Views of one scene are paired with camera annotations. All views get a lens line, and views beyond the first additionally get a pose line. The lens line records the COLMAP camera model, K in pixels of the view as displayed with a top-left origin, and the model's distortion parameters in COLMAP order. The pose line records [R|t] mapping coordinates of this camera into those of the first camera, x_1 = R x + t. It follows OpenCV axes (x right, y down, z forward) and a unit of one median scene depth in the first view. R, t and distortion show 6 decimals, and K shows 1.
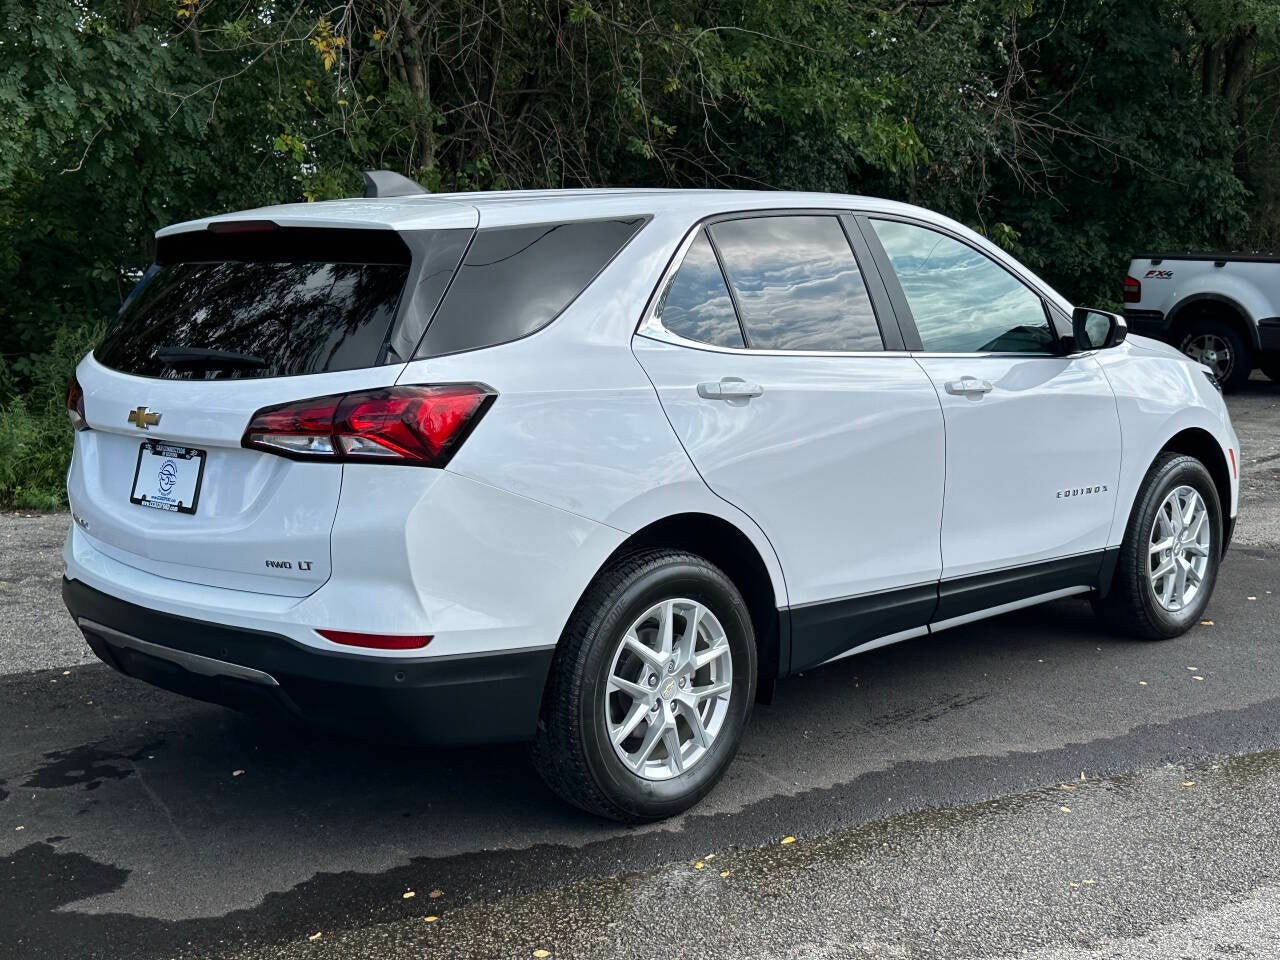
lens RADIAL K [[1571.7, 0, 653.5], [0, 1571.7, 508.4], [0, 0, 1]] dist [0.098700, 0.000000]
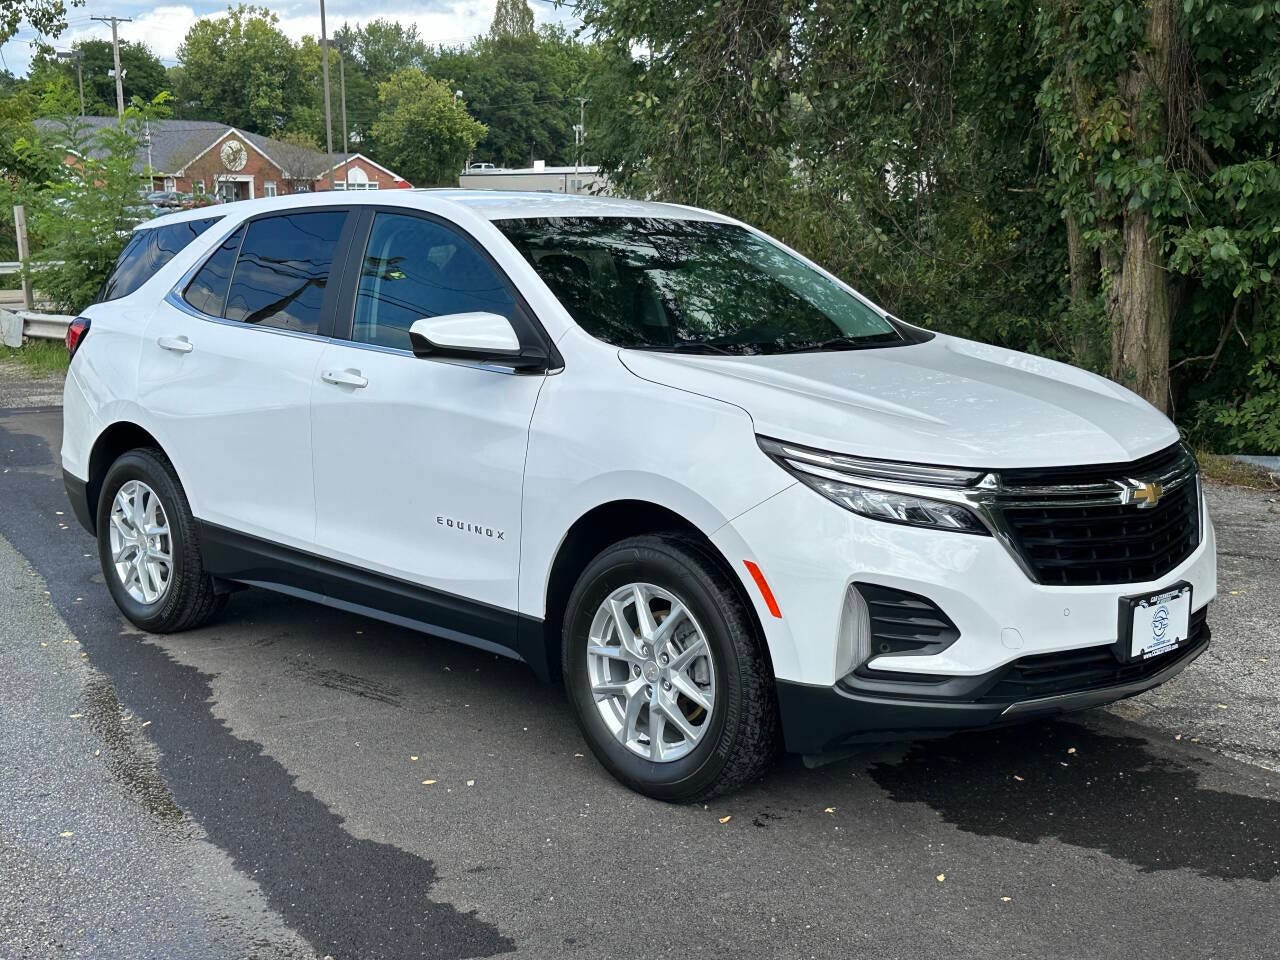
lens RADIAL K [[1571.7, 0, 632.1], [0, 1571.7, 514.3], [0, 0, 1]] dist [0.098700, 0.000000]
pose [[-0.015722, 0.169335, -0.985433, 1.309830], [-0.152666, 0.973593, 0.169736, -0.208107], [0.988153, 0.153110, 0.010545, 1.280038]]
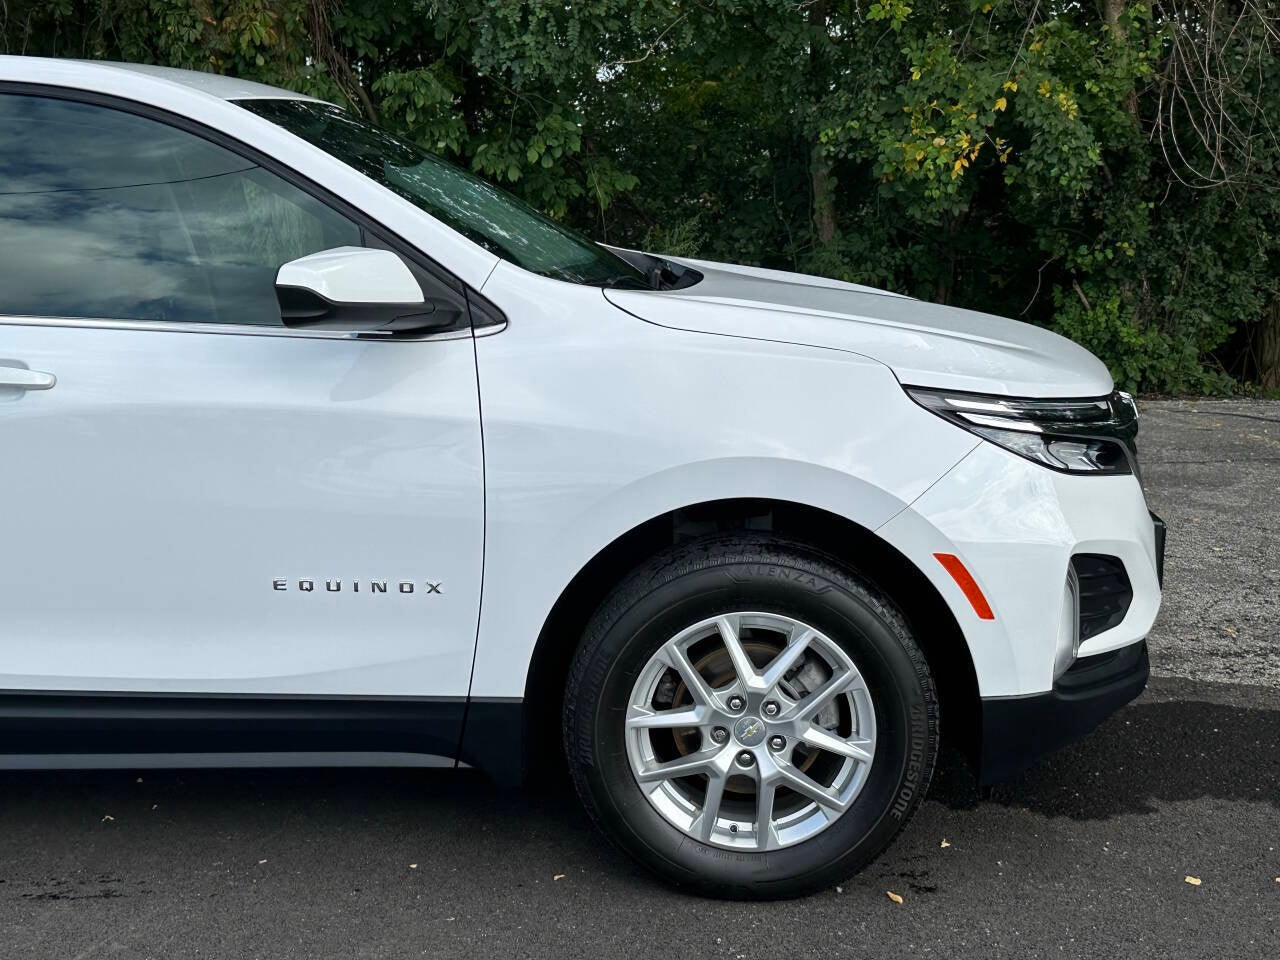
lens RADIAL K [[1571.7, 0, 645.5], [0, 1571.7, 519.1], [0, 0, 1]] dist [0.098700, 0.000000]
pose [[0.672563, 0.153449, -0.723956, 0.861060], [-0.097118, 0.988107, 0.119214, -0.128453], [0.733640, -0.009870, 0.679467, 0.836959]]
